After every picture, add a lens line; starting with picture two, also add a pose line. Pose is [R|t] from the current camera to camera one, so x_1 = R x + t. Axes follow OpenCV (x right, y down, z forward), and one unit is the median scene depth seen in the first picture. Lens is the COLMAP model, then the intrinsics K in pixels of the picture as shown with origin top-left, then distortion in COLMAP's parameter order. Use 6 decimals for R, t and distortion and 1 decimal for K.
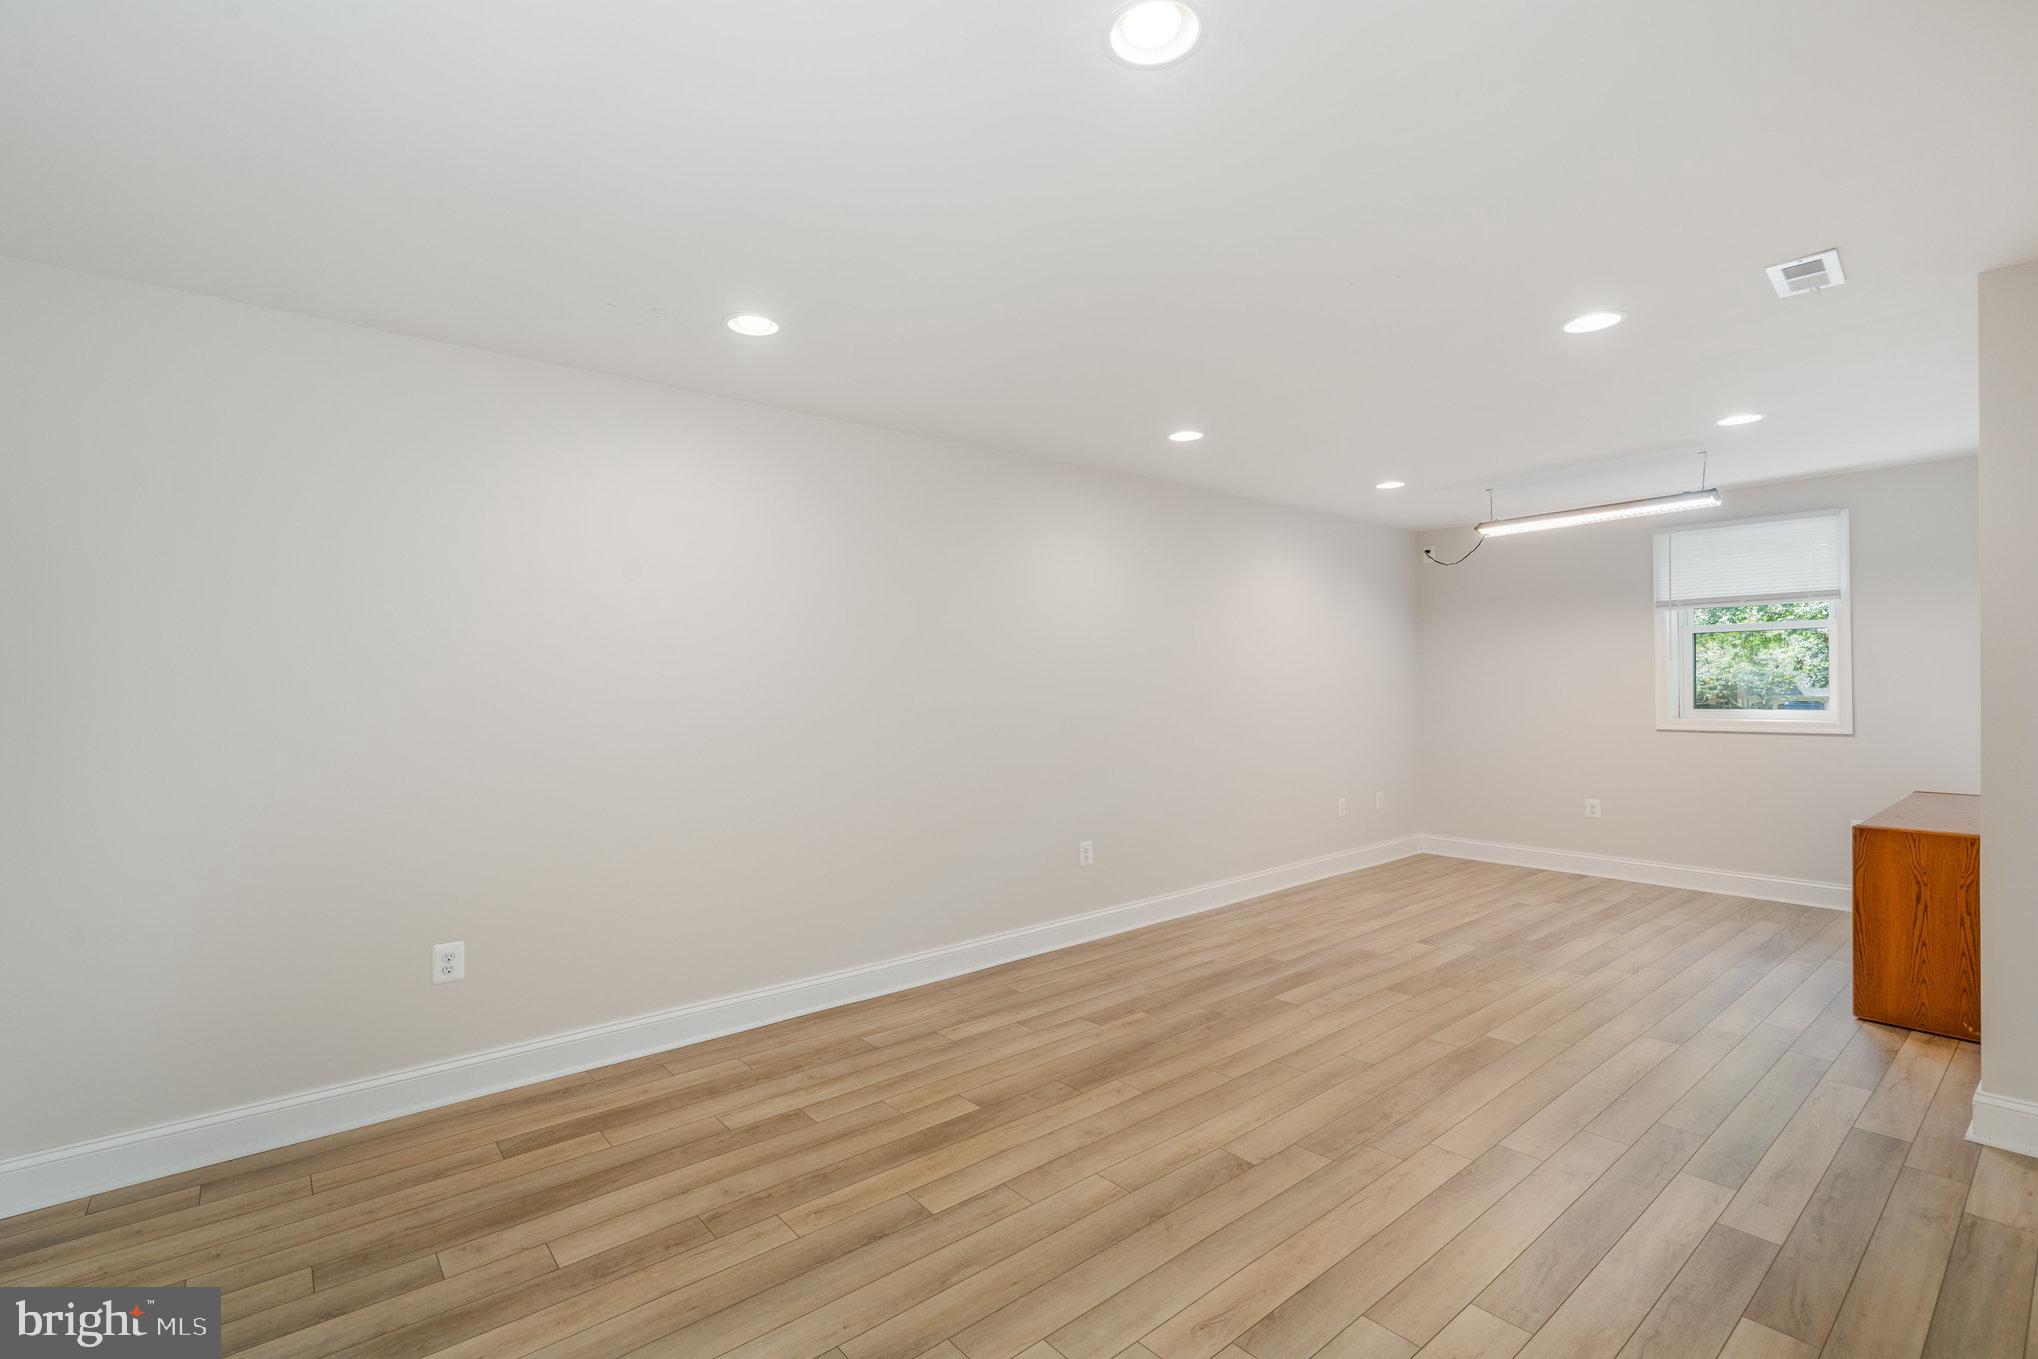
lens RADIAL K [[918.6, 0, 1021.0], [0, 918.6, 686.9], [0, 0, 1]] dist [-0.000893, -0.000824]
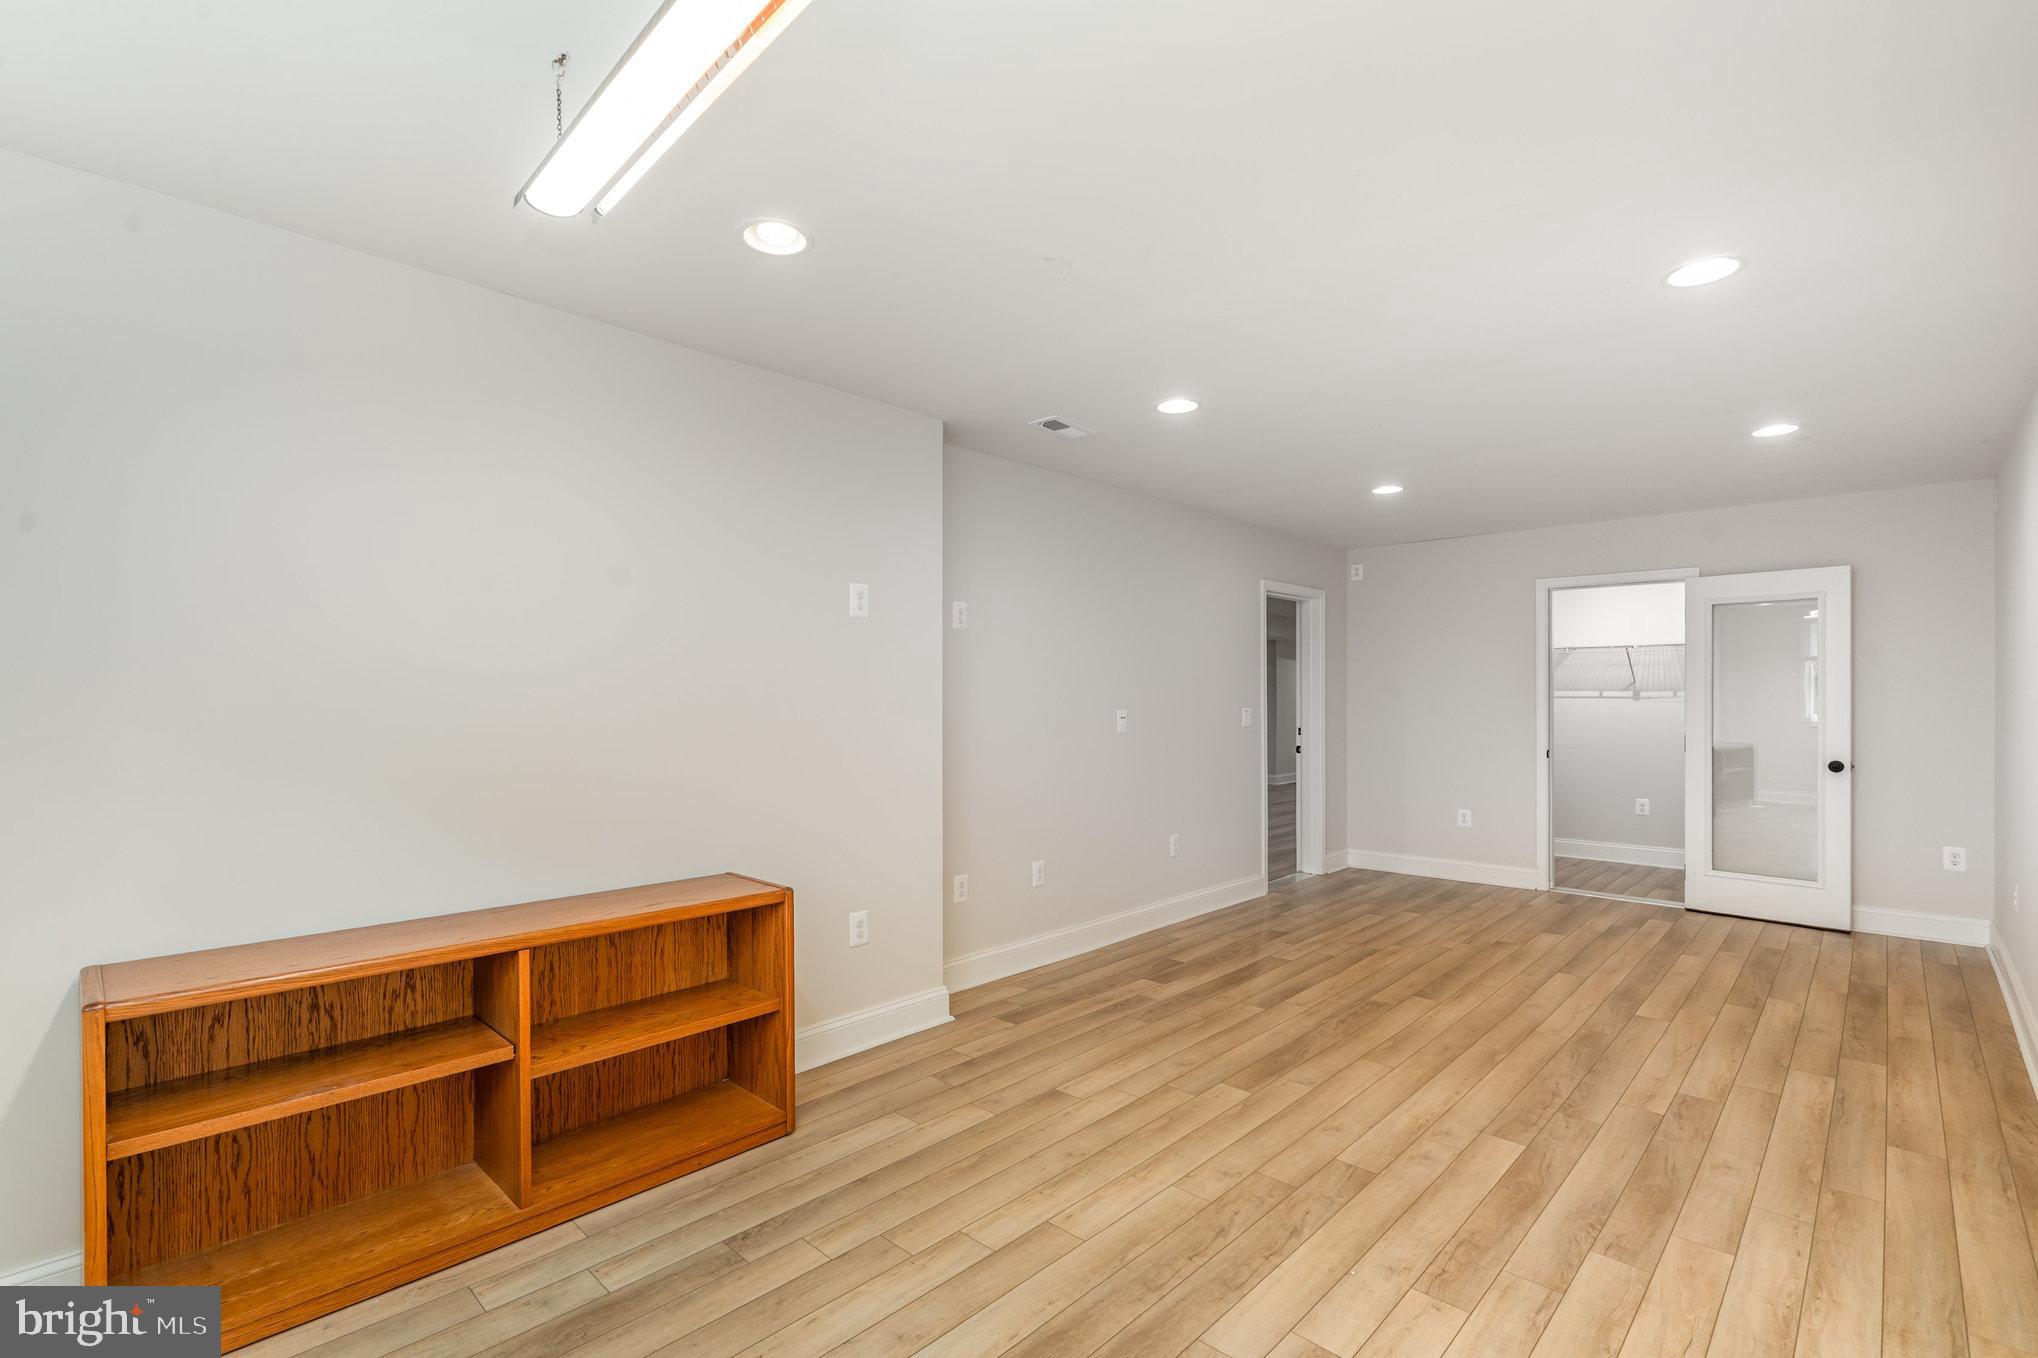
lens RADIAL K [[918.6, 0, 1017.3], [0, 918.6, 691.8], [0, 0, 1]] dist [-0.000893, -0.000824]
pose [[-0.993324, 0.014469, -0.114451, 0.793157], [0.015299, 0.999863, -0.006382, -0.009840], [0.114343, -0.008091, -0.993408, 1.785013]]
